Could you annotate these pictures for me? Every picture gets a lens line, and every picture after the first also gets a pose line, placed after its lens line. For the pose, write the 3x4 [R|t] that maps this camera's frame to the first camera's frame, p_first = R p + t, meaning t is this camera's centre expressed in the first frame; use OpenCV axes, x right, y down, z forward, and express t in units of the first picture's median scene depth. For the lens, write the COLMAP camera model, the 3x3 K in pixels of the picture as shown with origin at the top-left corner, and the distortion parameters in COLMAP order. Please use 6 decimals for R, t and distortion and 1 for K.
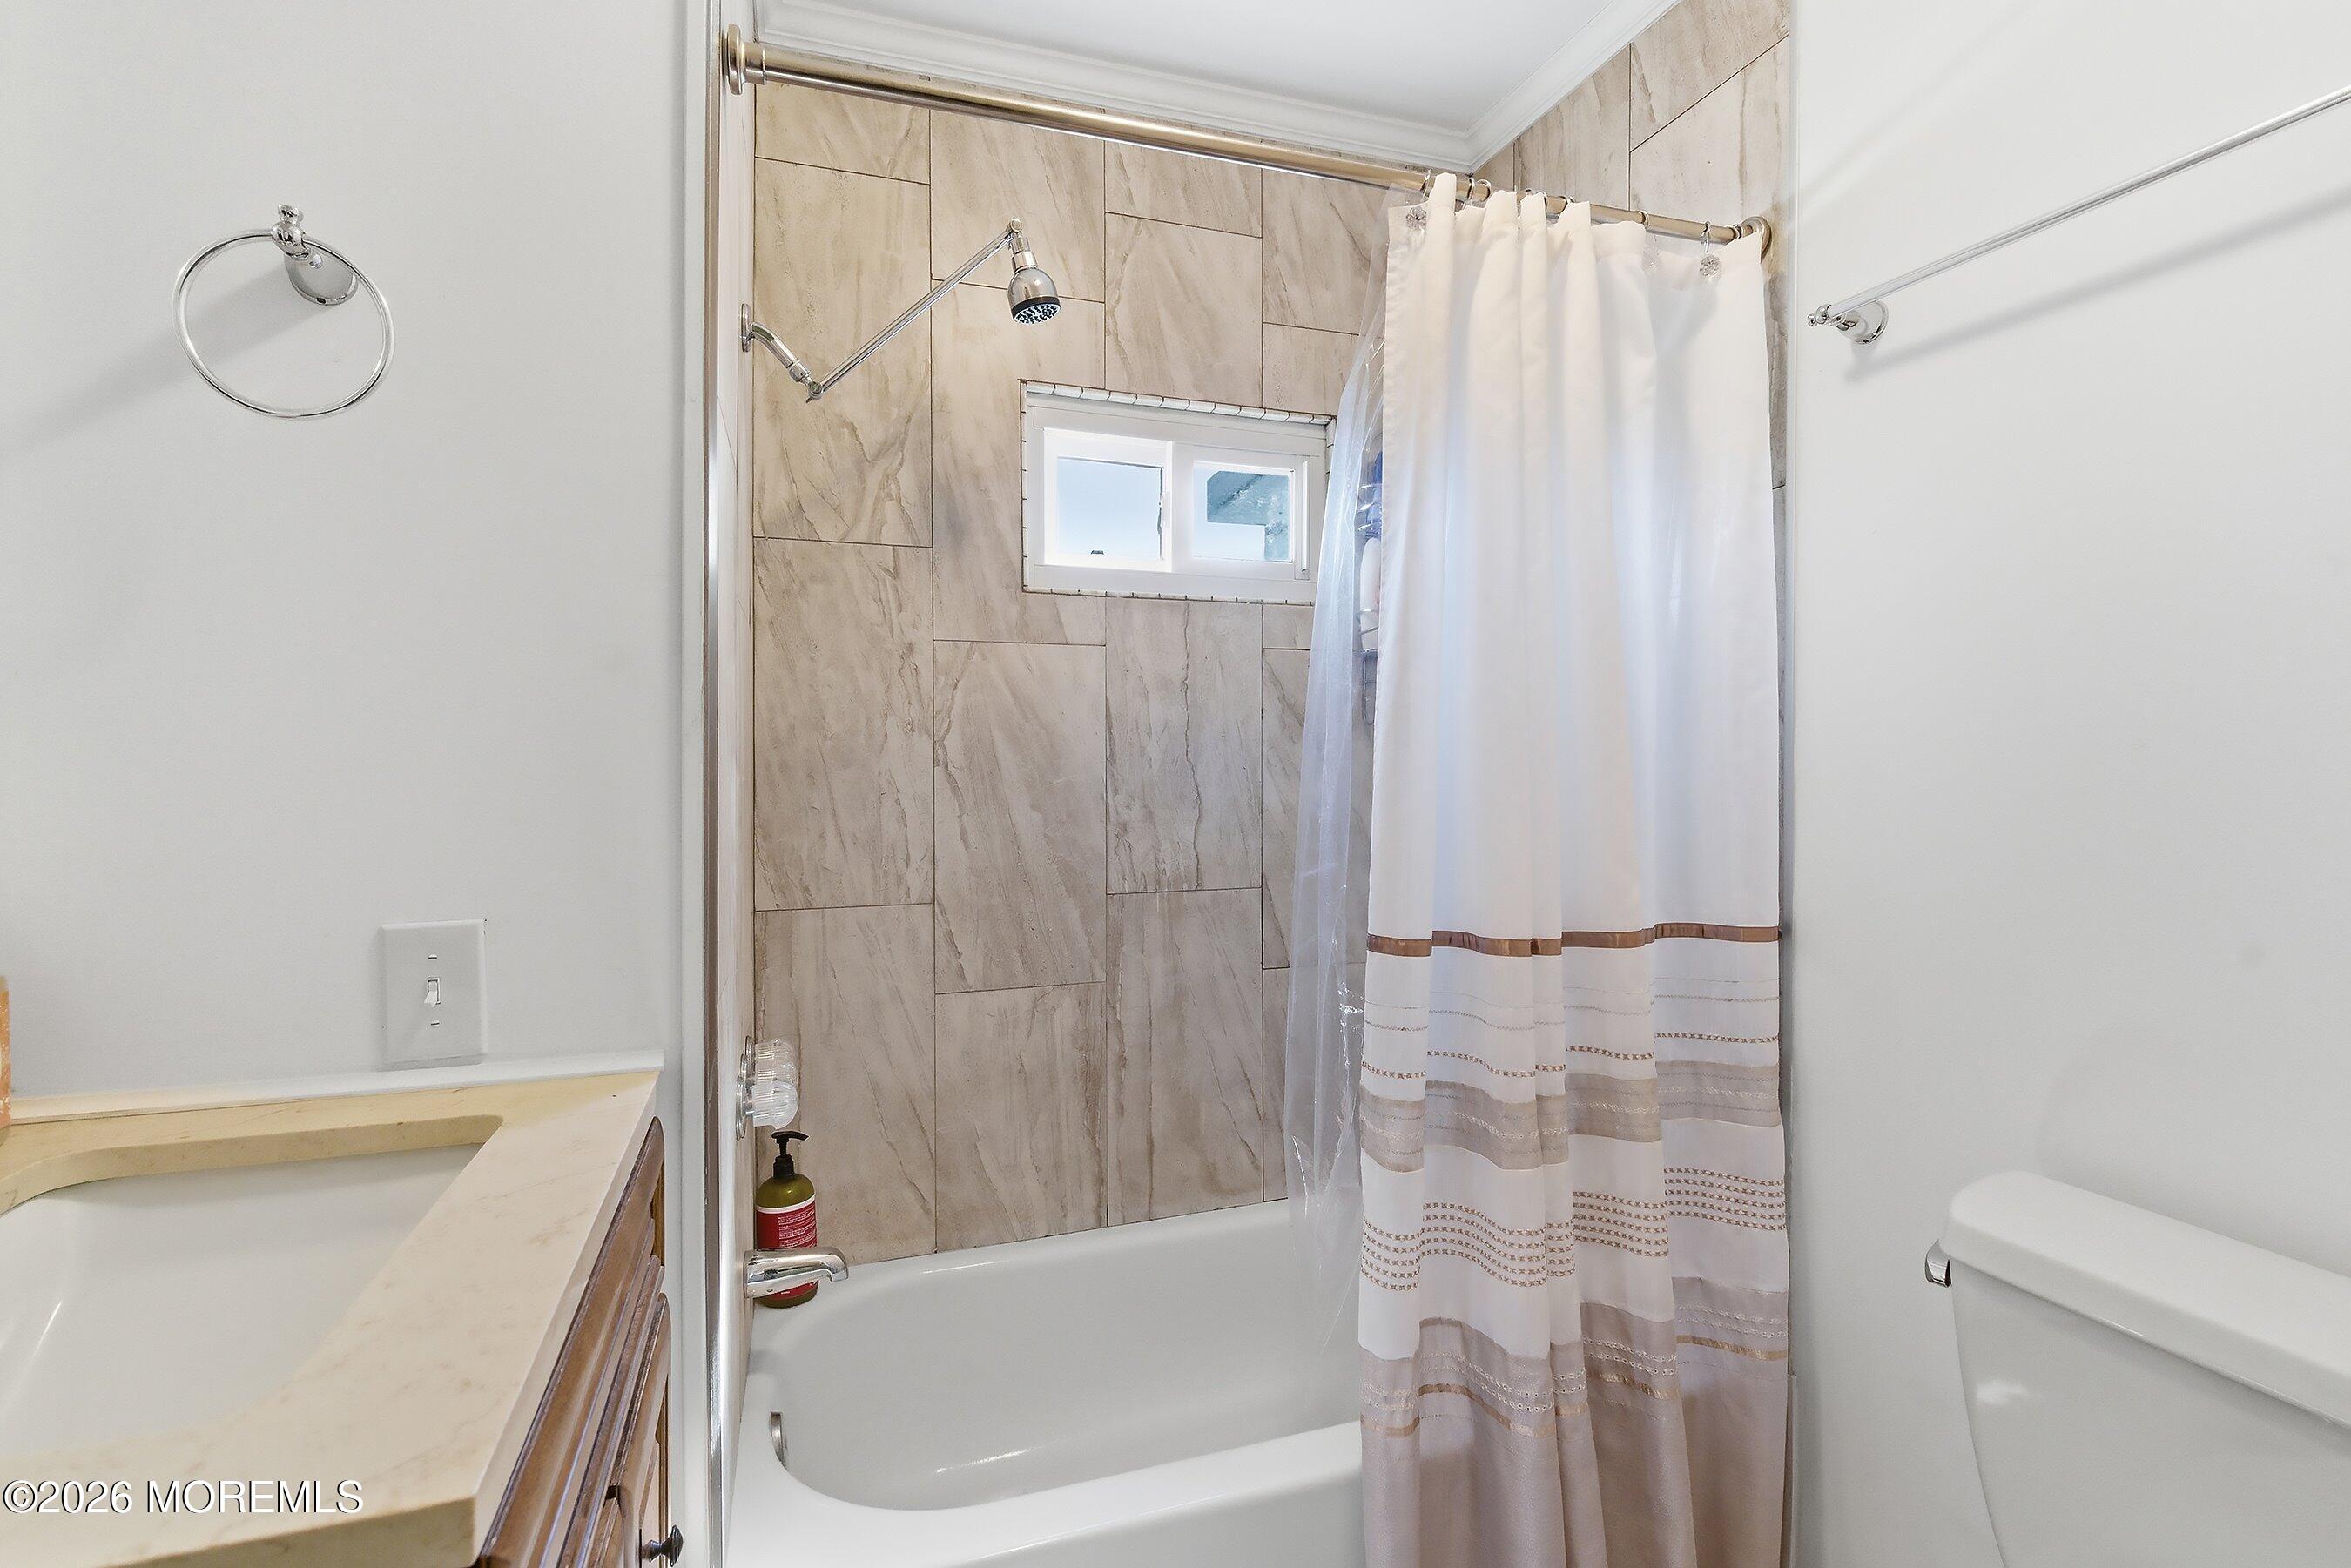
lens RADIAL K [[1095.6, 0, 1187.3], [0, 1095.6, 780.5], [0, 0, 1]] dist [0.001361, -0.002293]
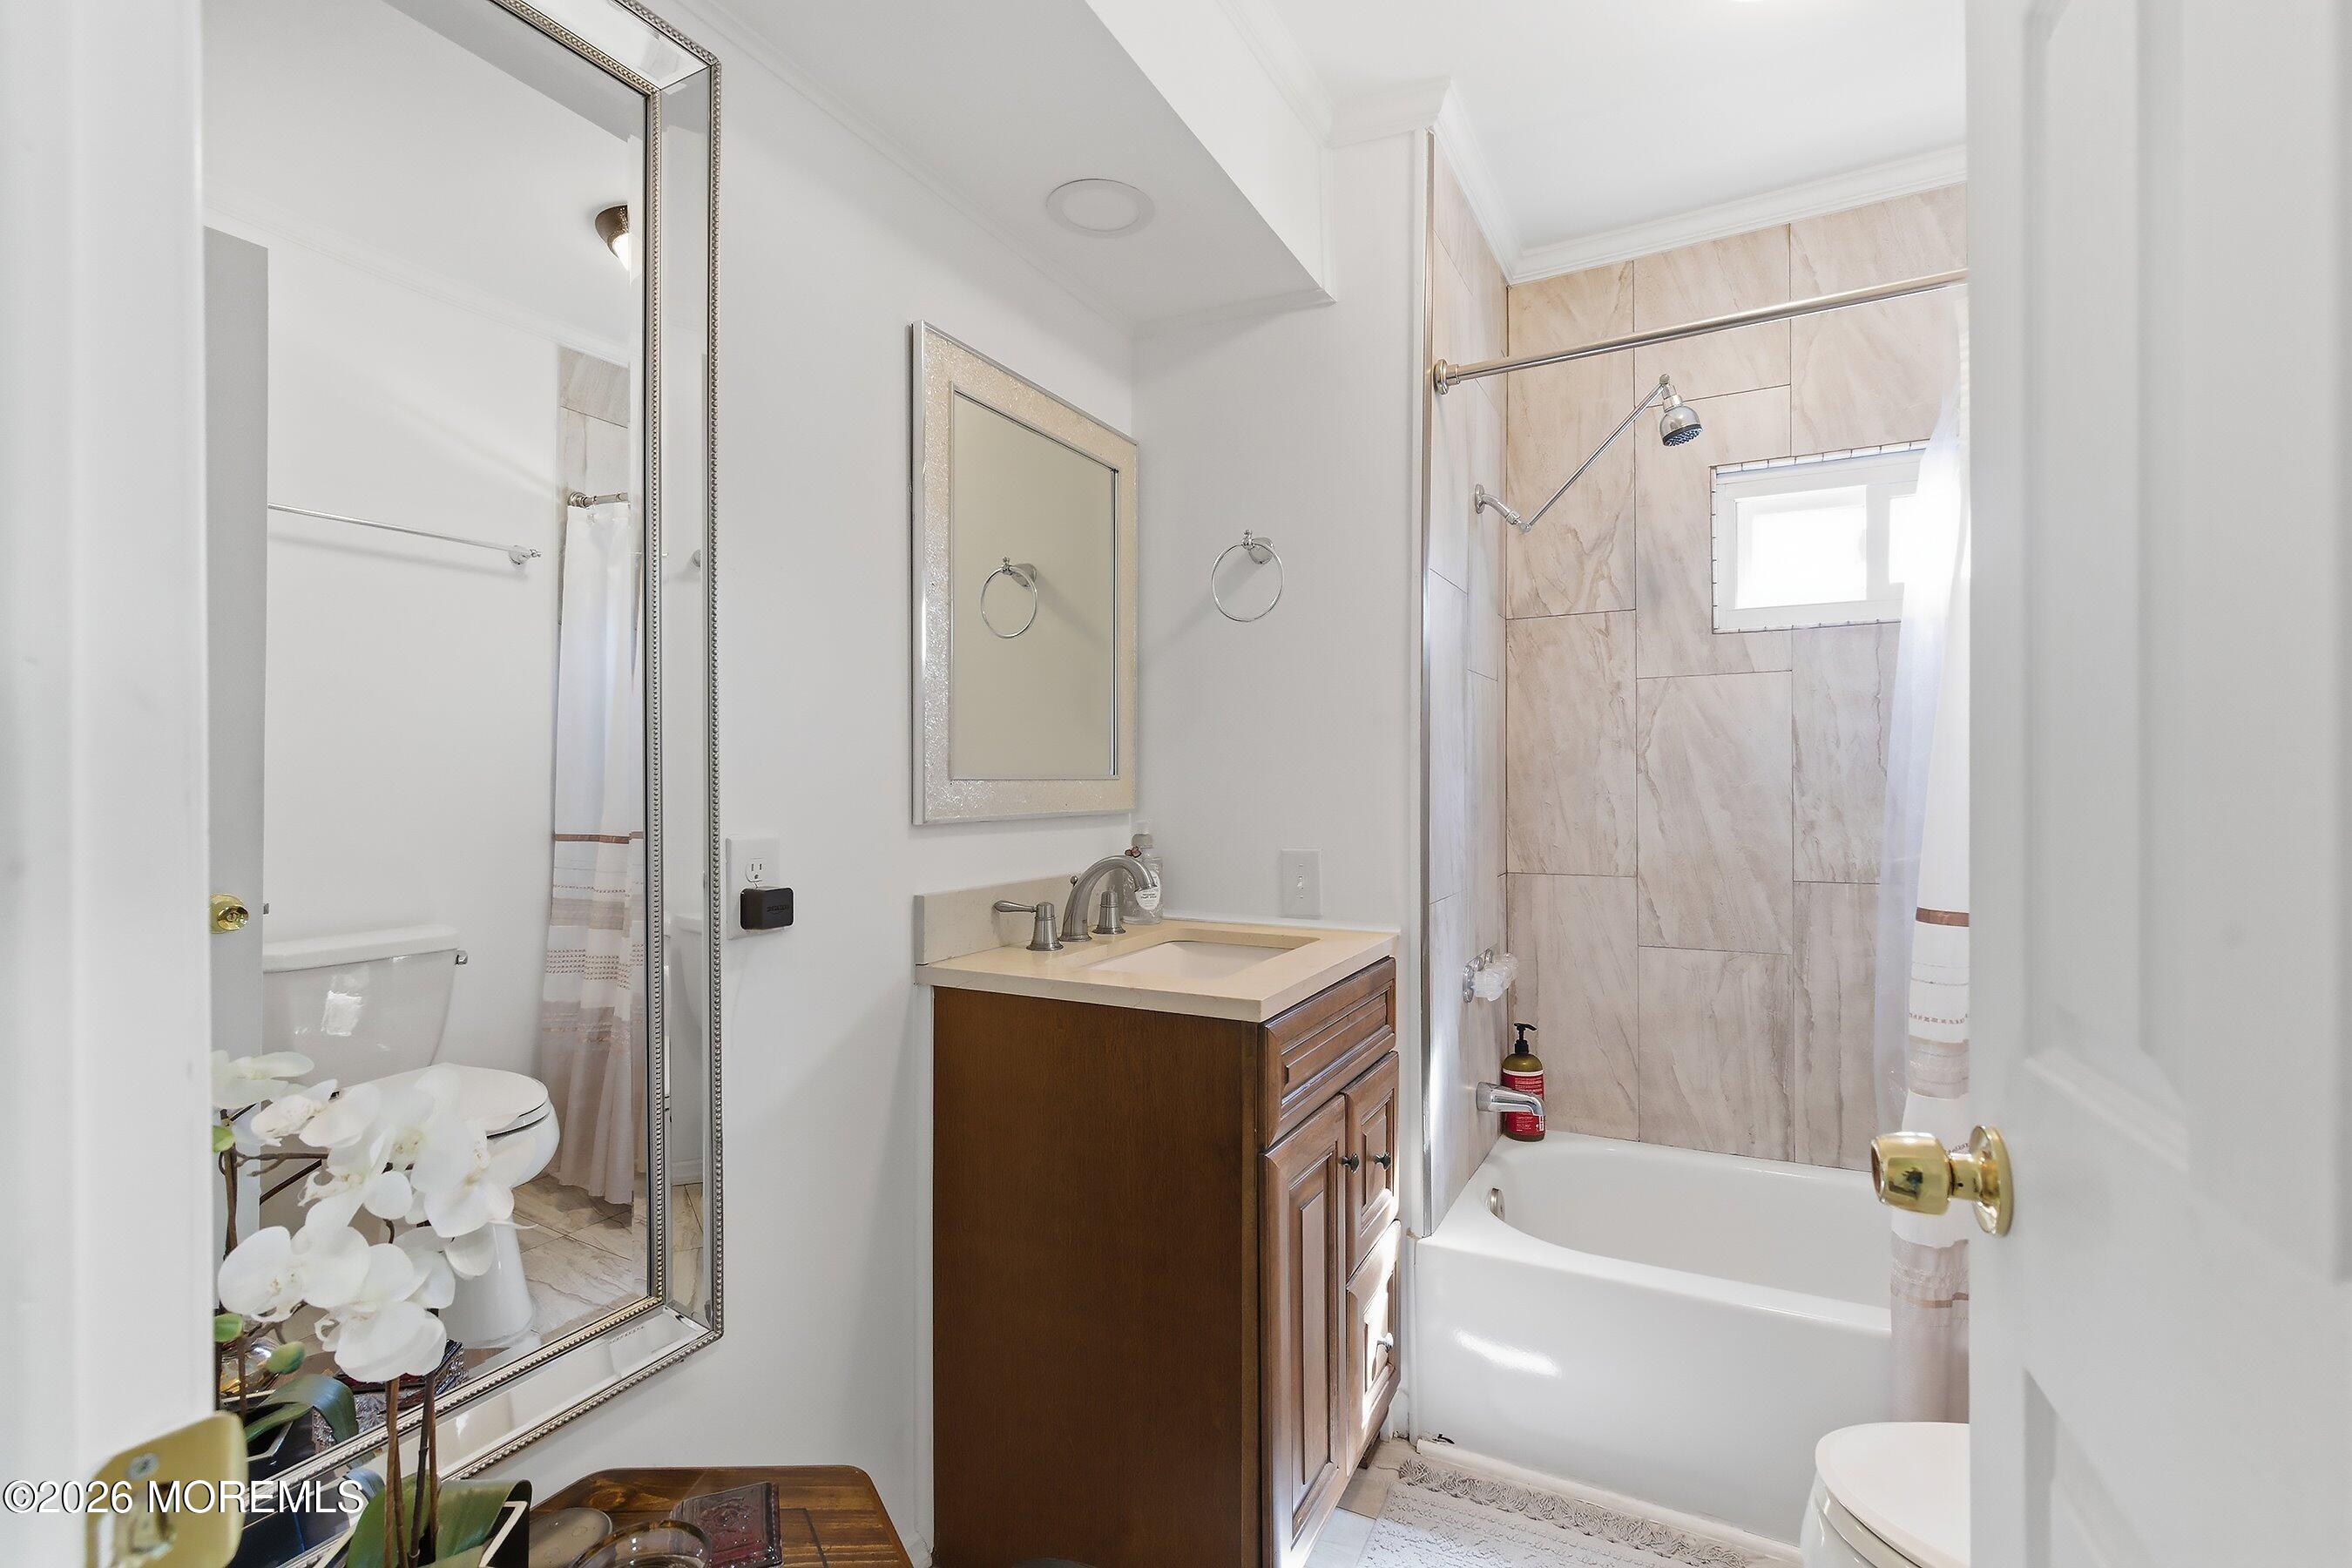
lens RADIAL K [[1096.1, 0, 1173.9], [0, 1096.1, 780.8], [0, 0, 1]] dist [0.001361, -0.002293]
pose [[0.687418, -0.002636, -0.726257, 0.347296], [-0.004903, 0.999954, -0.008270, 0.009446], [0.726245, 0.009245, 0.687374, -0.321351]]
